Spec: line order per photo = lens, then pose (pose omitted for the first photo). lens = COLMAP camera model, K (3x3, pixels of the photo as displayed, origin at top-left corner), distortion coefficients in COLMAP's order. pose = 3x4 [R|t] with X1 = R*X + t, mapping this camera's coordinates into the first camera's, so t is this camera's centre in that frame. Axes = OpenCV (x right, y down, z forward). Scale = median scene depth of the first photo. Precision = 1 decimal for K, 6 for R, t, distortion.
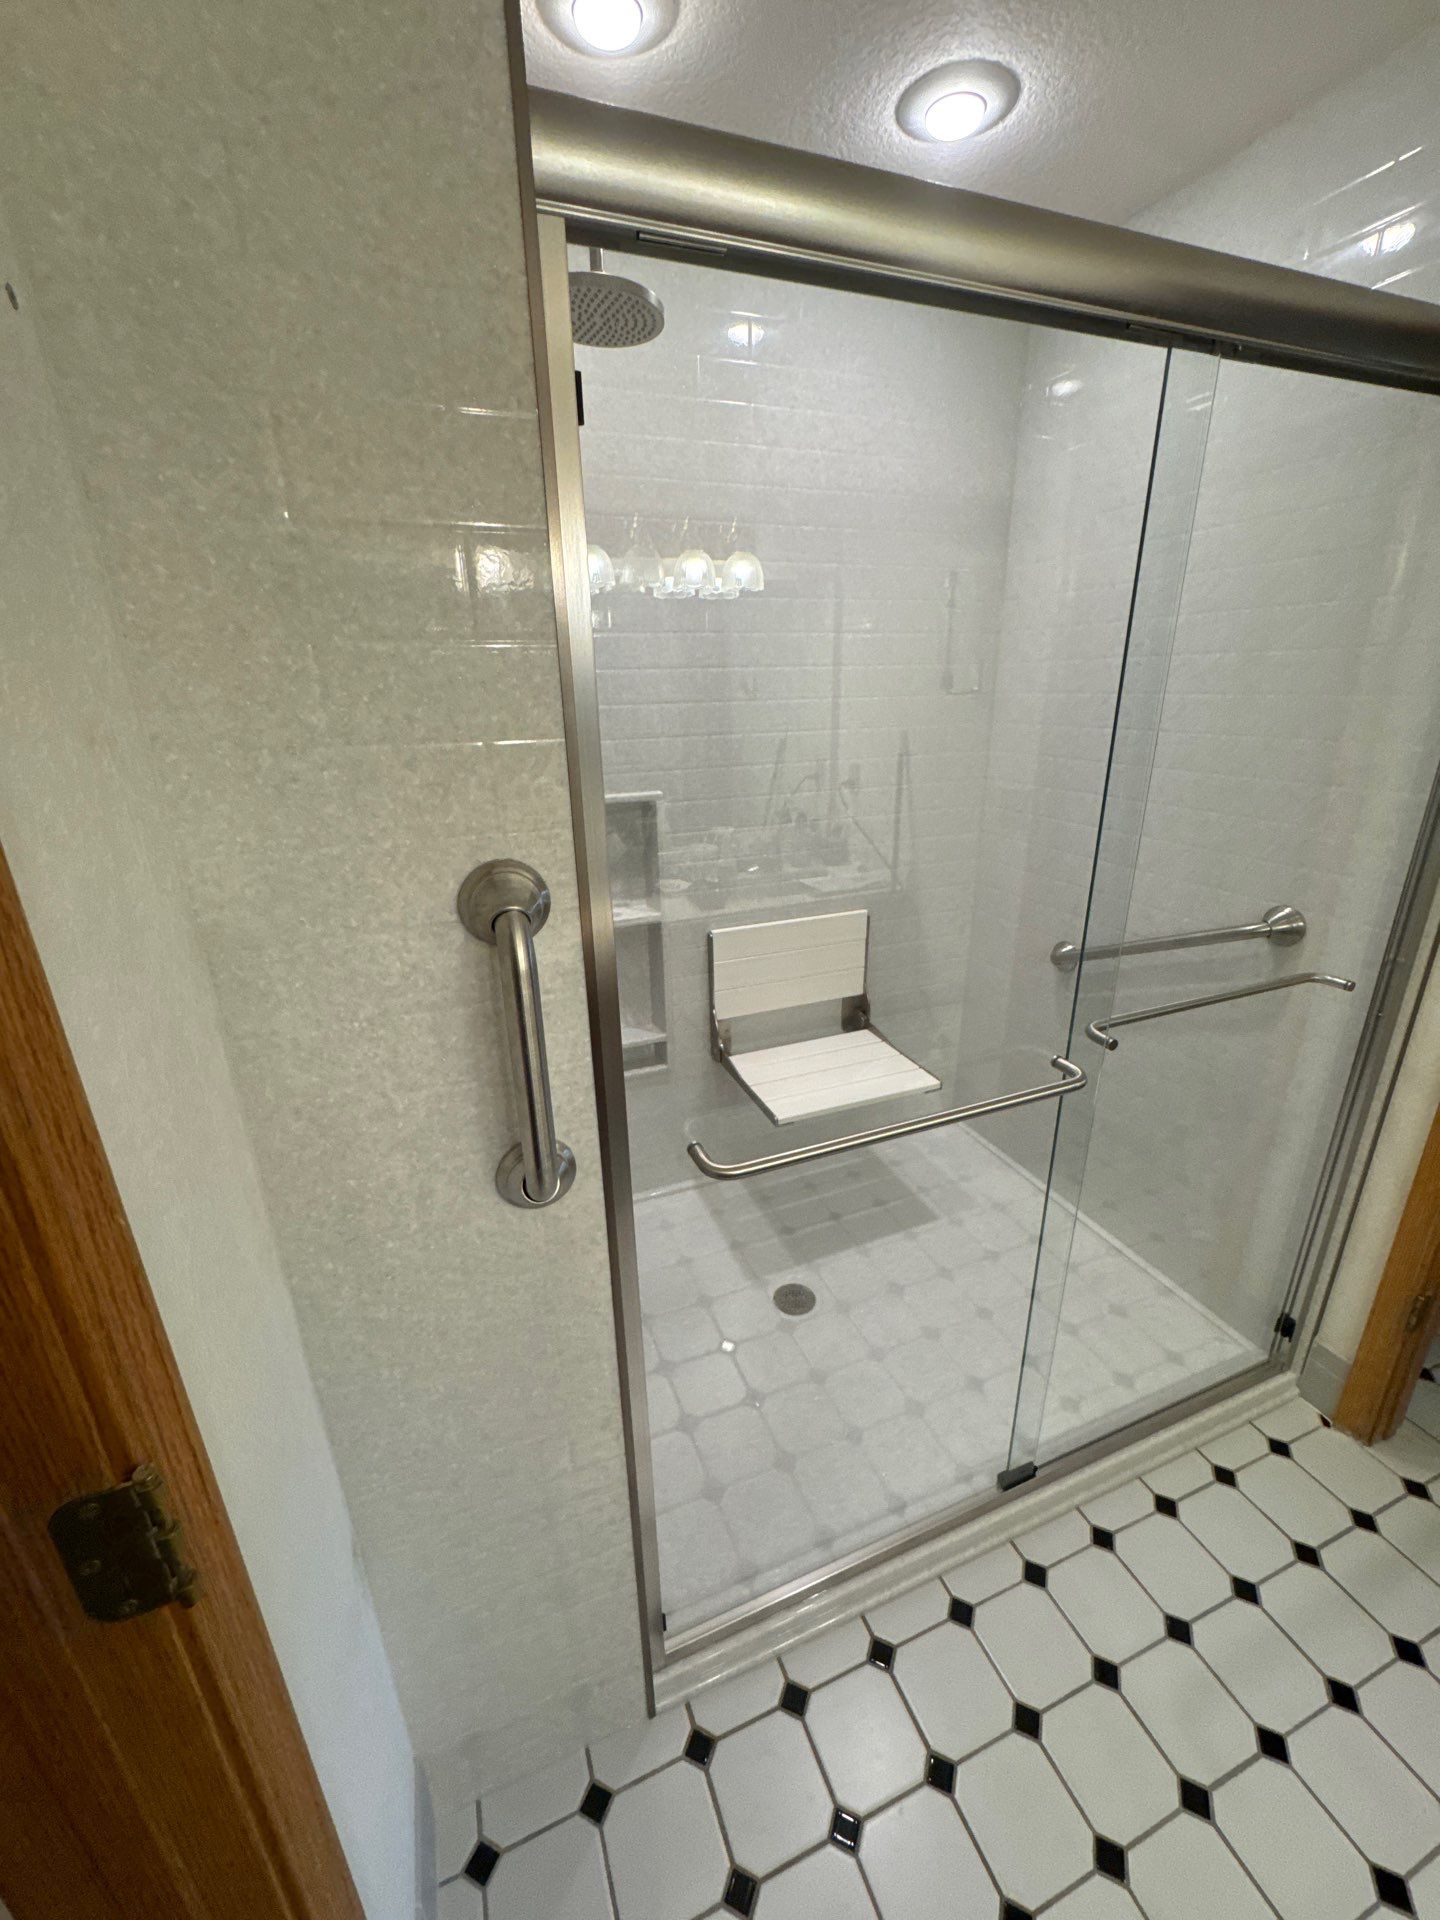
lens RADIAL K [[769.1, 0, 721.6], [0, 769.1, 961.2], [0, 0, 1]] dist [-0.006297, 0.001095]
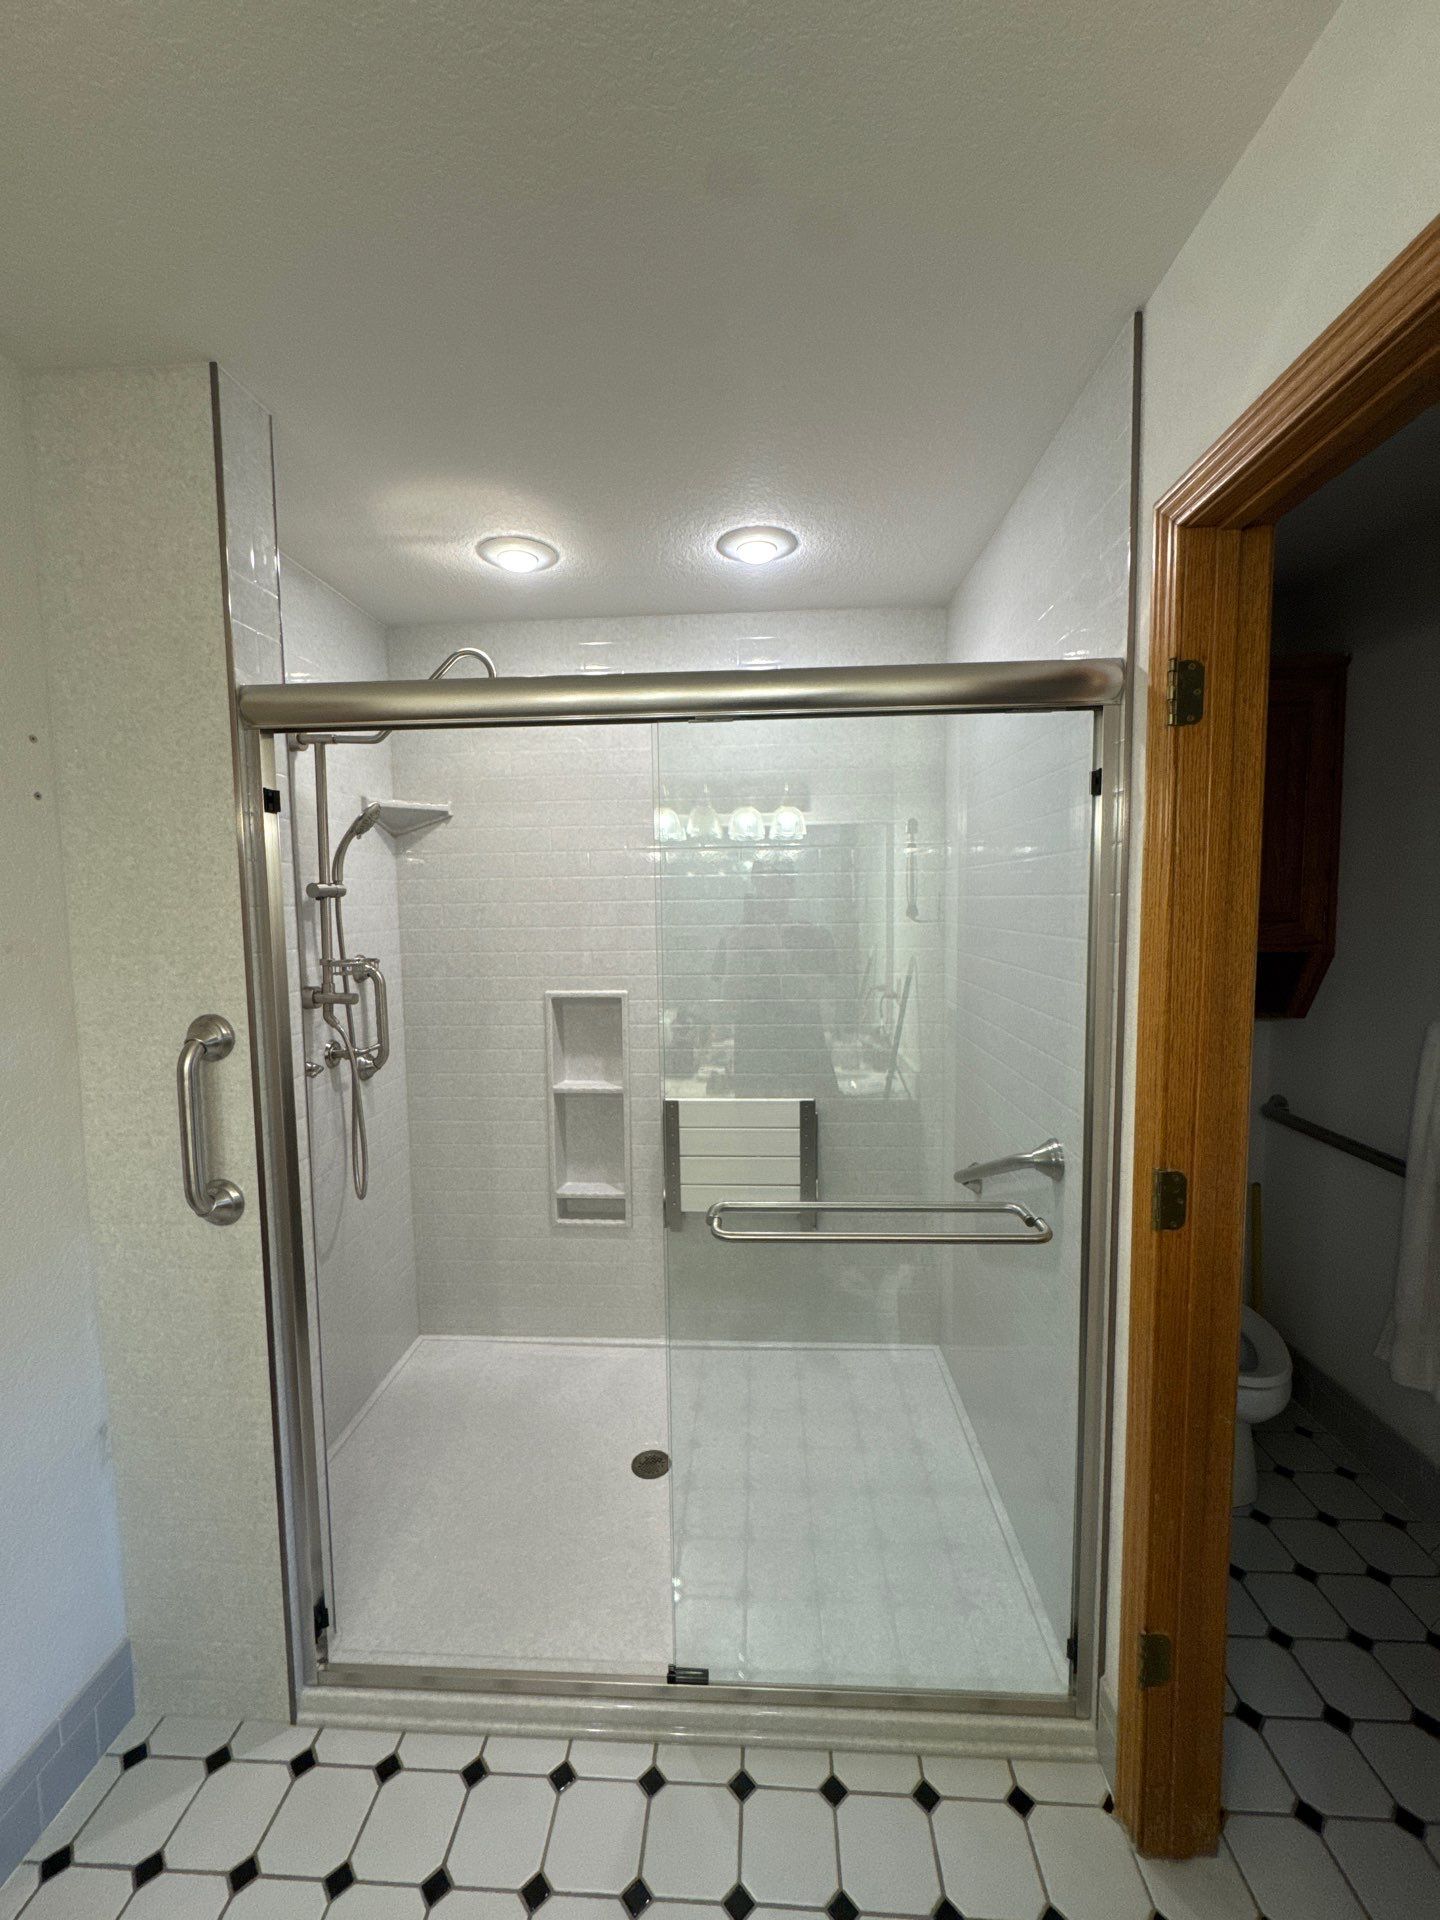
lens RADIAL K [[769.1, 0, 720.2], [0, 769.1, 959.1], [0, 0, 1]] dist [-0.006297, 0.001095]
pose [[0.908604, 0.040860, -0.415655, 0.819028], [-0.146017, 0.963478, -0.224477, -0.010721], [0.391302, 0.264653, 0.881386, -0.108206]]
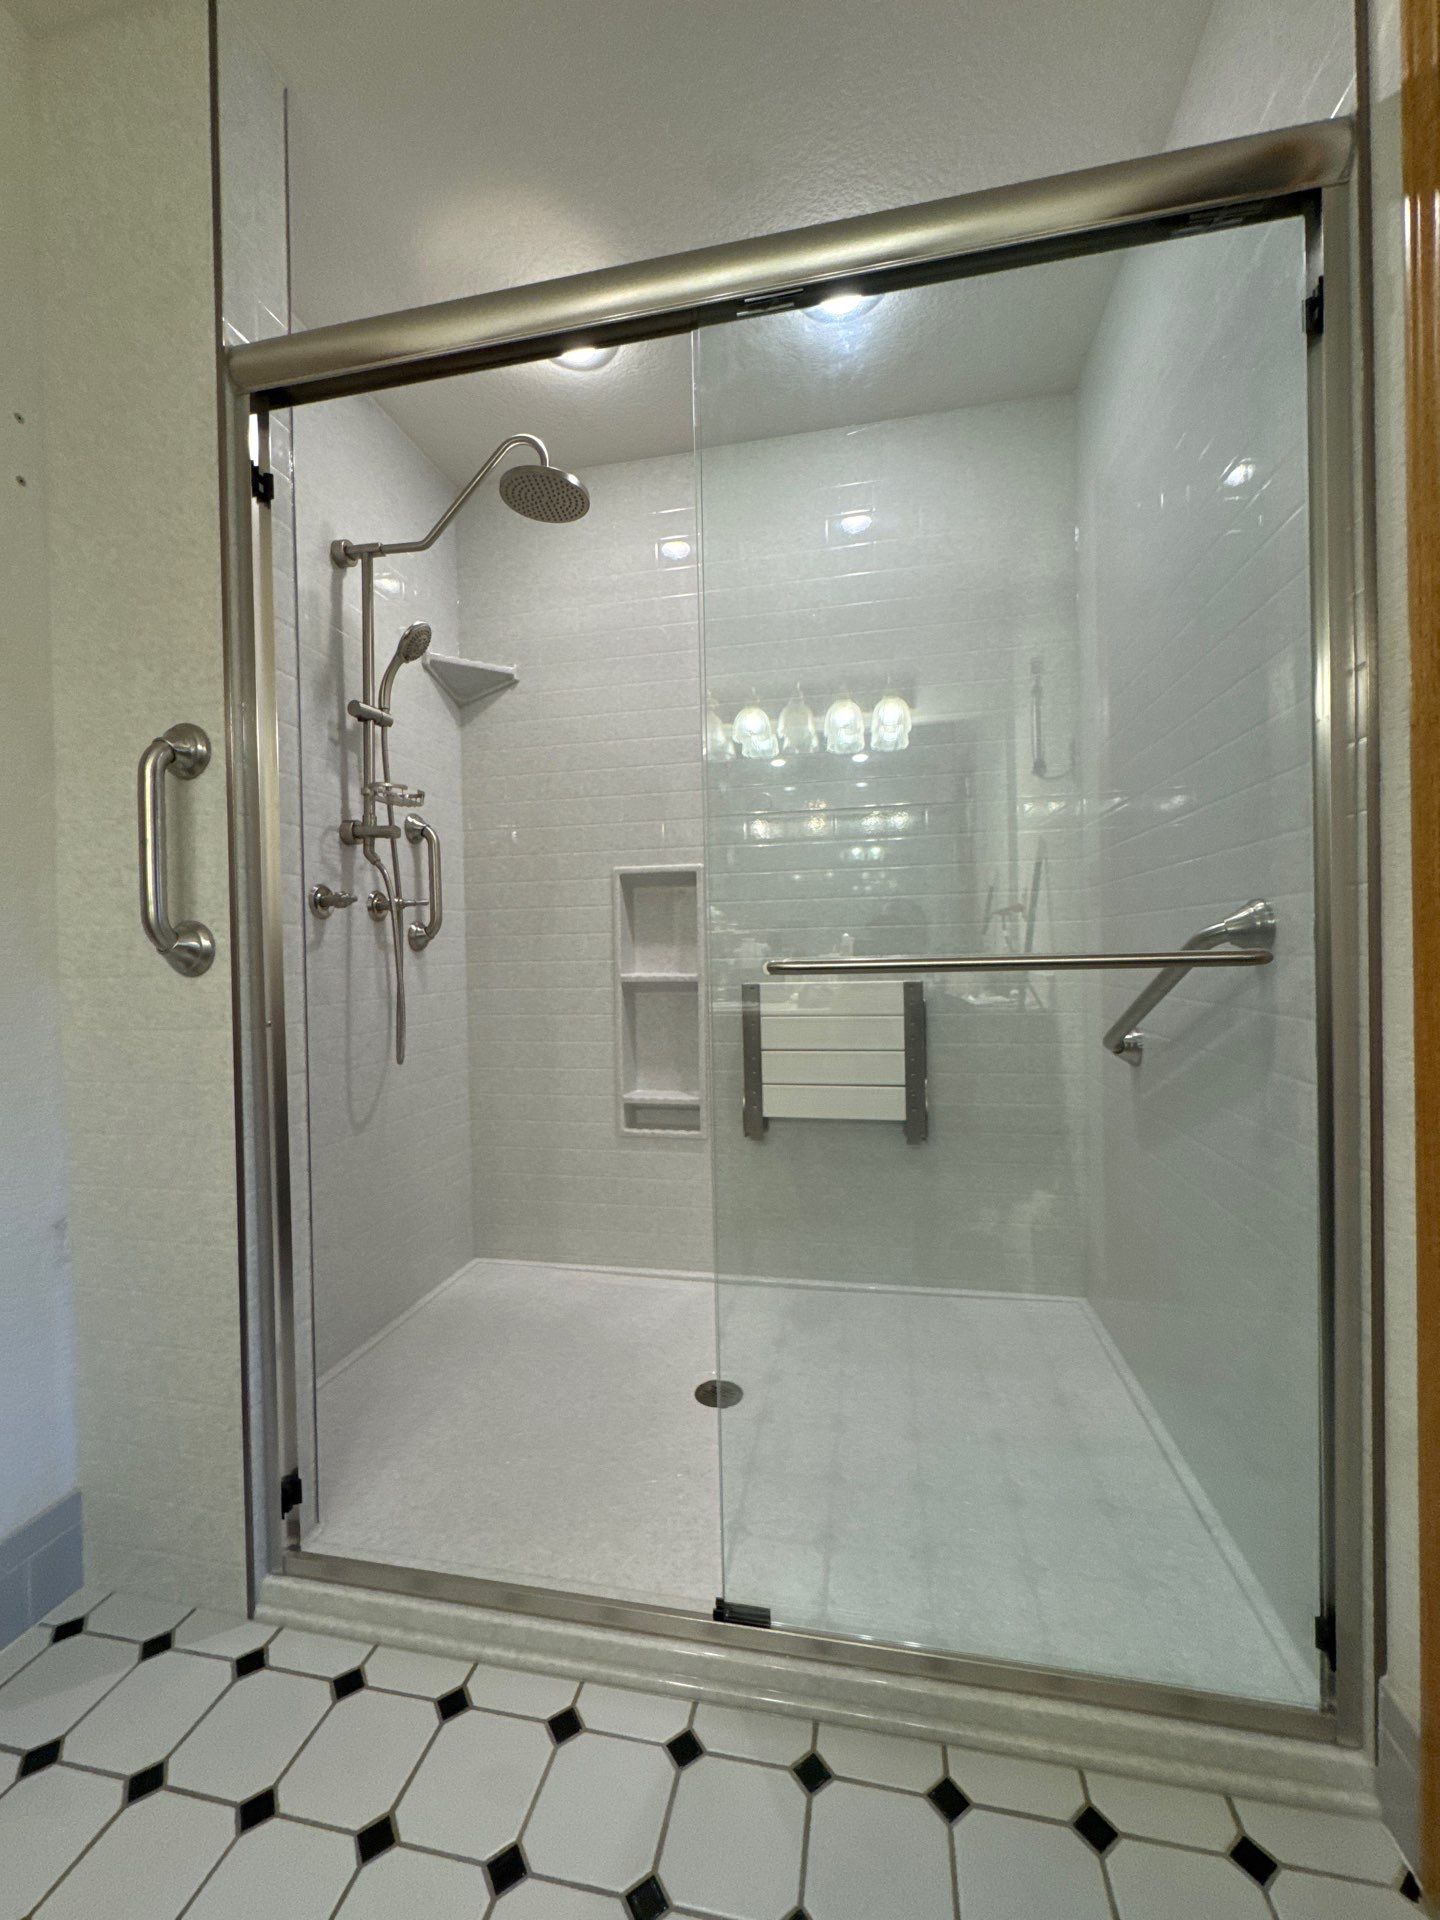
lens RADIAL K [[769.1, 0, 719.4], [0, 769.1, 961.4], [0, 0, 1]] dist [-0.006297, 0.001095]
pose [[0.837634, 0.010954, -0.546122, 0.775981], [-0.181891, 0.948334, -0.259960, 0.282023], [0.515059, 0.317086, 0.796349, 0.221948]]
